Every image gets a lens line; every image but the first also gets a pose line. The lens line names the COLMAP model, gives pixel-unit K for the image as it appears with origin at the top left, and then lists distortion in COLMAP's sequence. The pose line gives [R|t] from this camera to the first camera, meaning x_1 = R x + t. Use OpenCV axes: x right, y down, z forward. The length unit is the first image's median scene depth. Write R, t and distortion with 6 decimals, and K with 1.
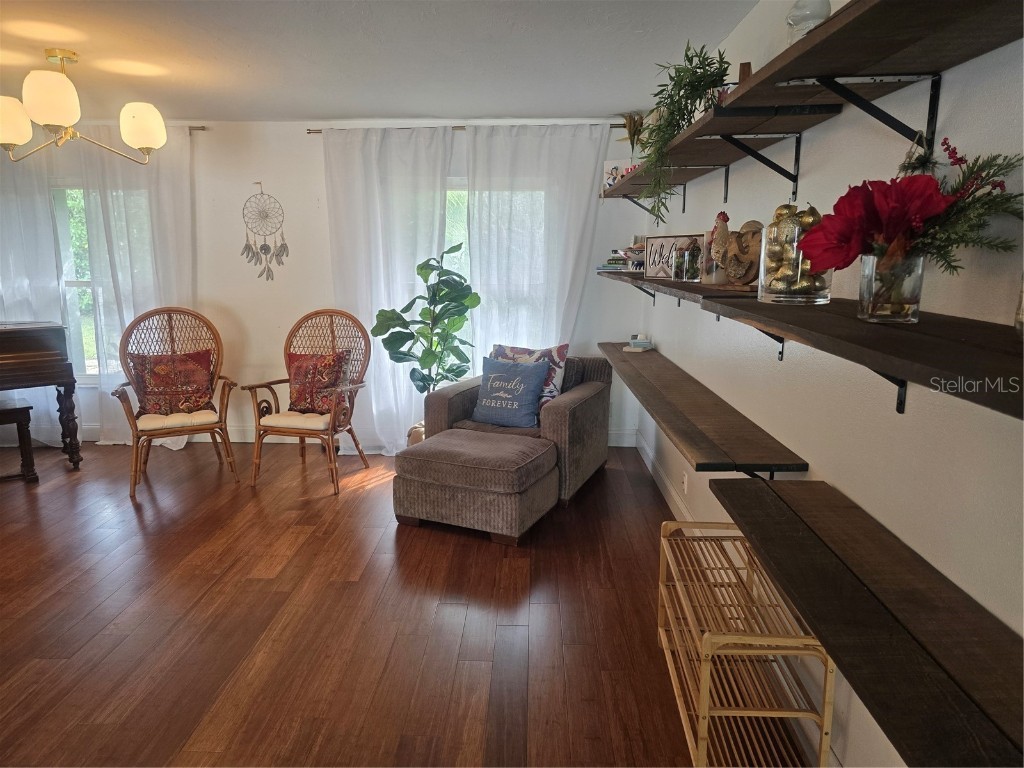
lens RADIAL K [[694.4, 0, 512.8], [0, 694.4, 381.1], [0, 0, 1]] dist [0.074970, -0.063275]
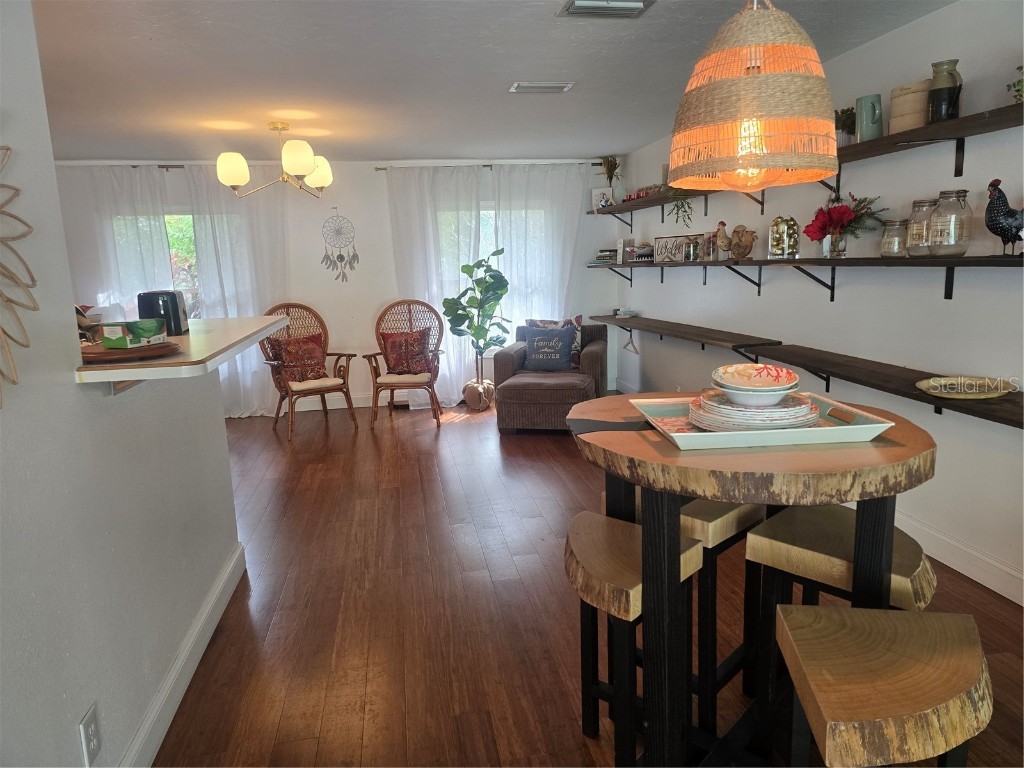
lens RADIAL K [[694.4, 0, 533.0], [0, 694.4, 389.1], [0, 0, 1]] dist [0.074970, -0.063275]
pose [[0.972339, -0.072813, 0.221936, -0.341021], [0.074760, 0.997201, -0.000375, 0.090889], [-0.221287, 0.016957, 0.975061, -0.378997]]
